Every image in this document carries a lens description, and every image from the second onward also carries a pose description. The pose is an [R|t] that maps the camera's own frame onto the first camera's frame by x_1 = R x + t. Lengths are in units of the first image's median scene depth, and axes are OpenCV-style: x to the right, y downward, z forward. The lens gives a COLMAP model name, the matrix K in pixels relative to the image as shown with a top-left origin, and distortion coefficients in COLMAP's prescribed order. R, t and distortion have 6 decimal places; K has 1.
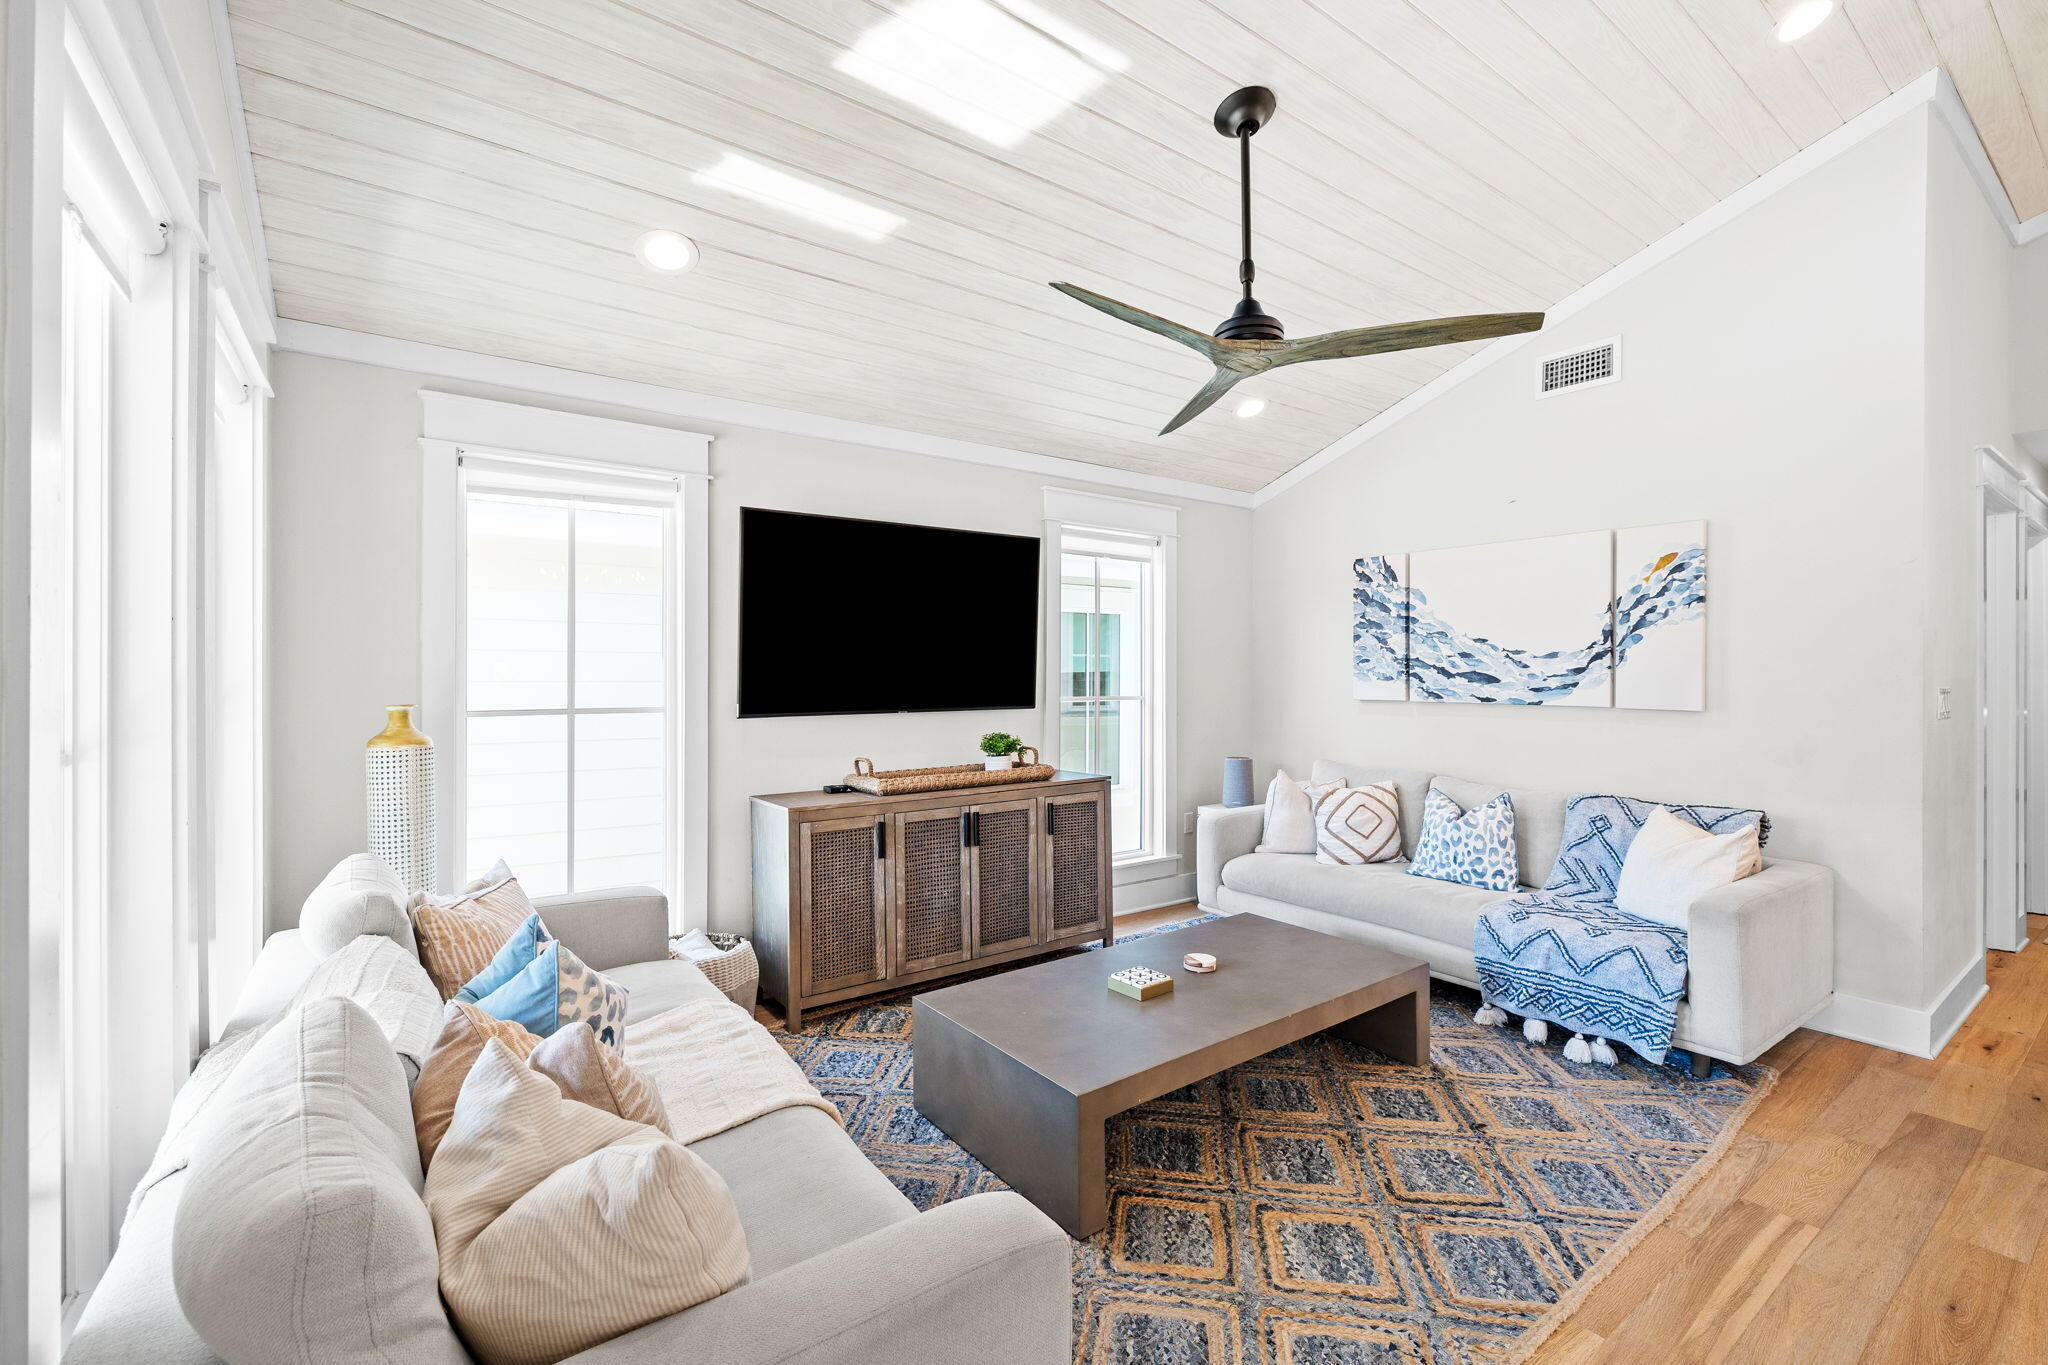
lens RADIAL K [[872.8, 0, 1034.2], [0, 872.8, 679.8], [0, 0, 1]] dist [-0.002028, -0.000380]
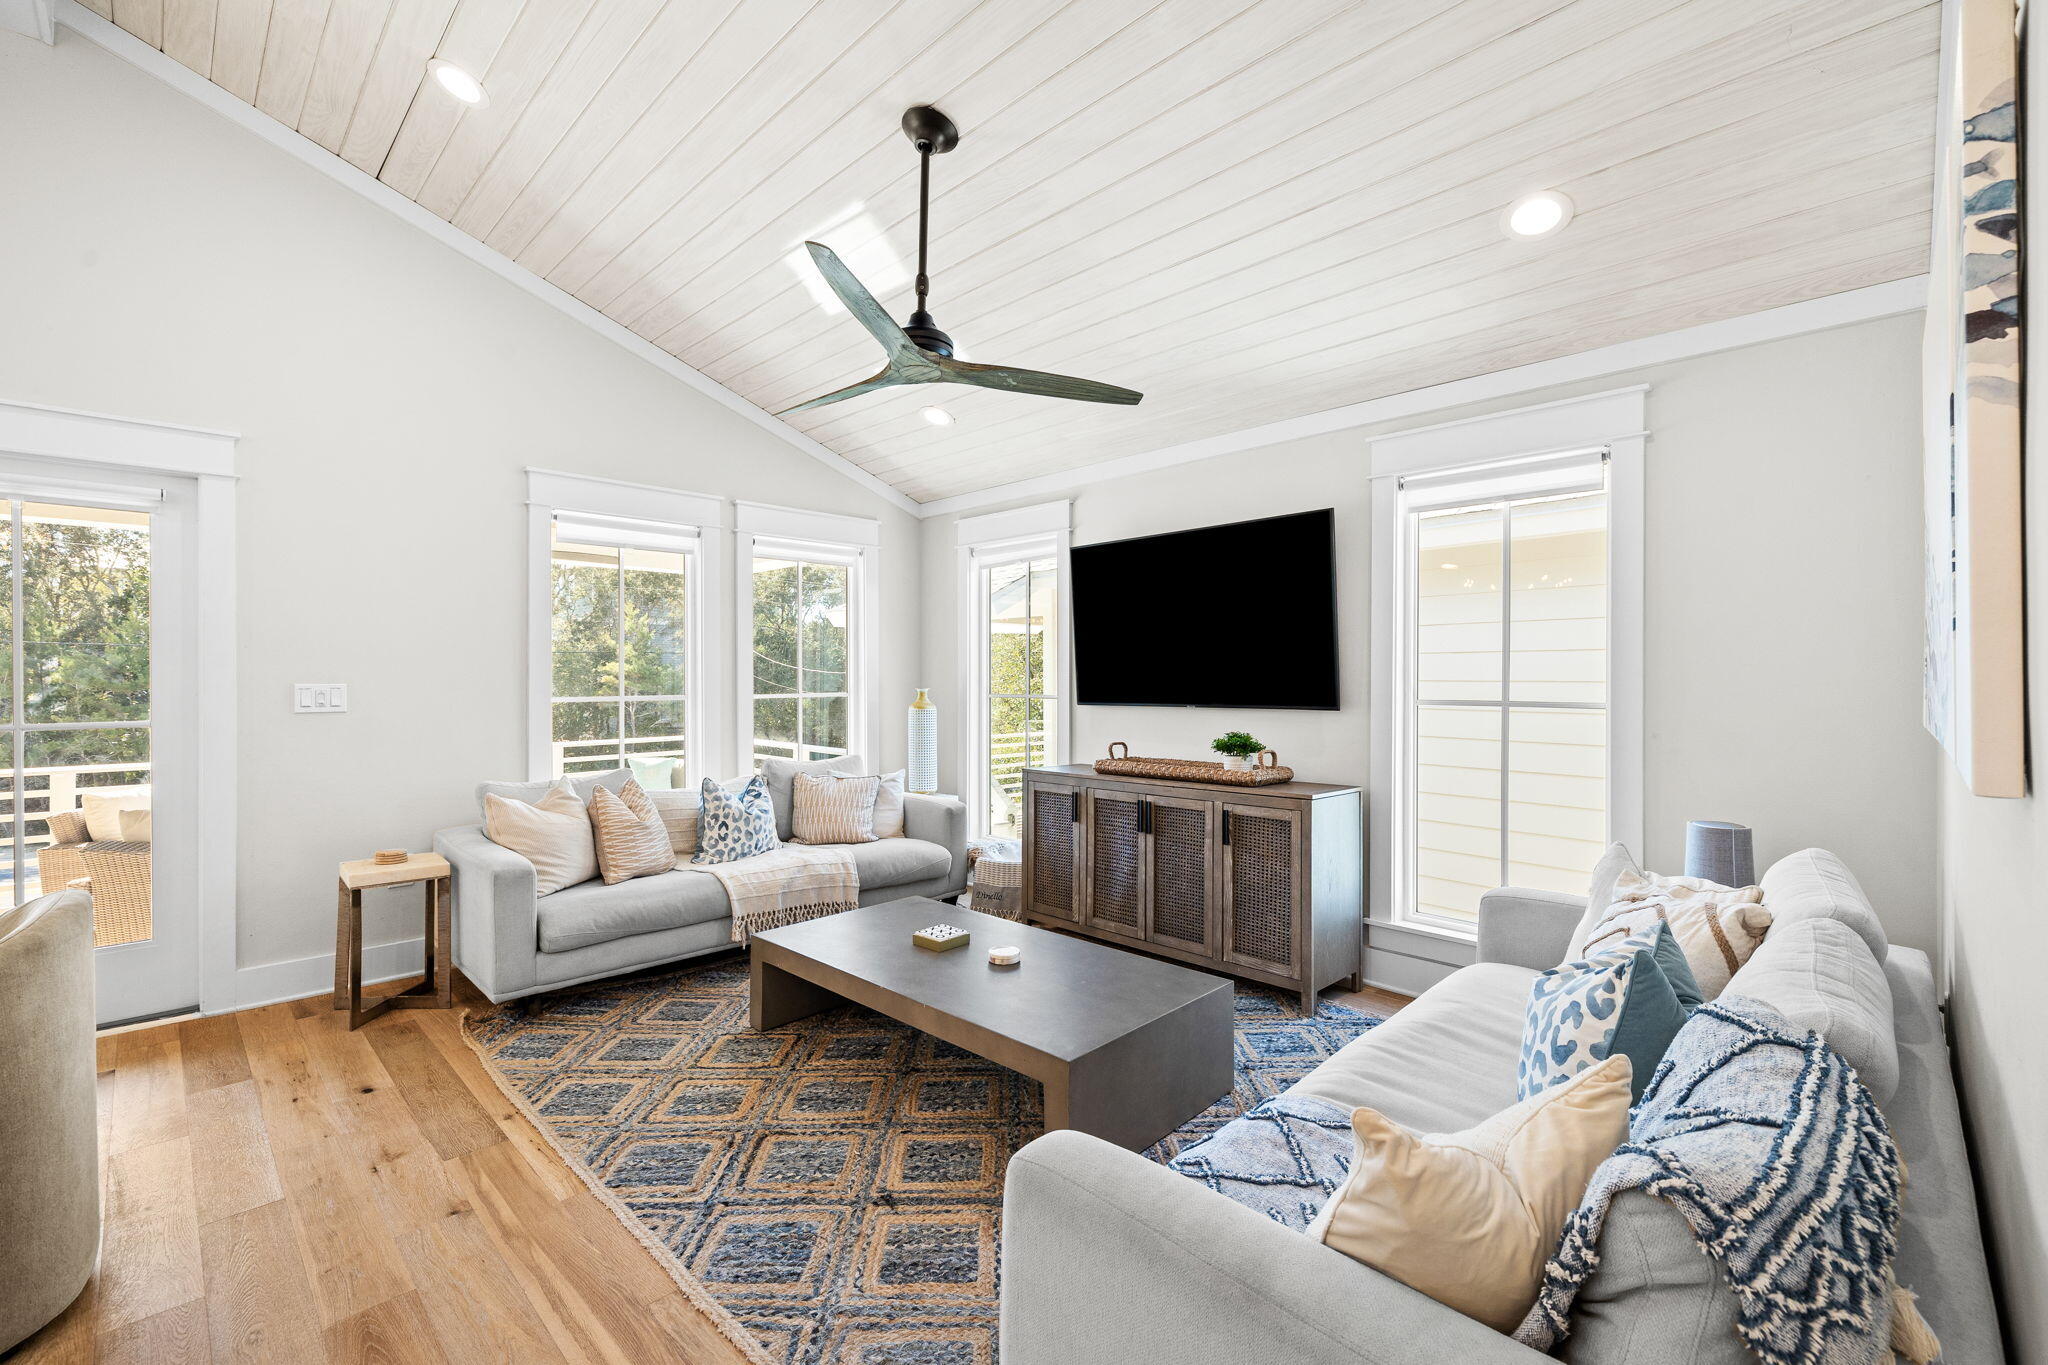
lens RADIAL K [[872.8, 0, 1035.0], [0, 872.8, 678.7], [0, 0, 1]] dist [-0.002028, -0.000380]
pose [[0.163699, 0.001392, -0.986509, 0.924522], [-0.004446, 0.999990, 0.000673, 0.003707], [0.986500, 0.004276, 0.163703, 0.677793]]
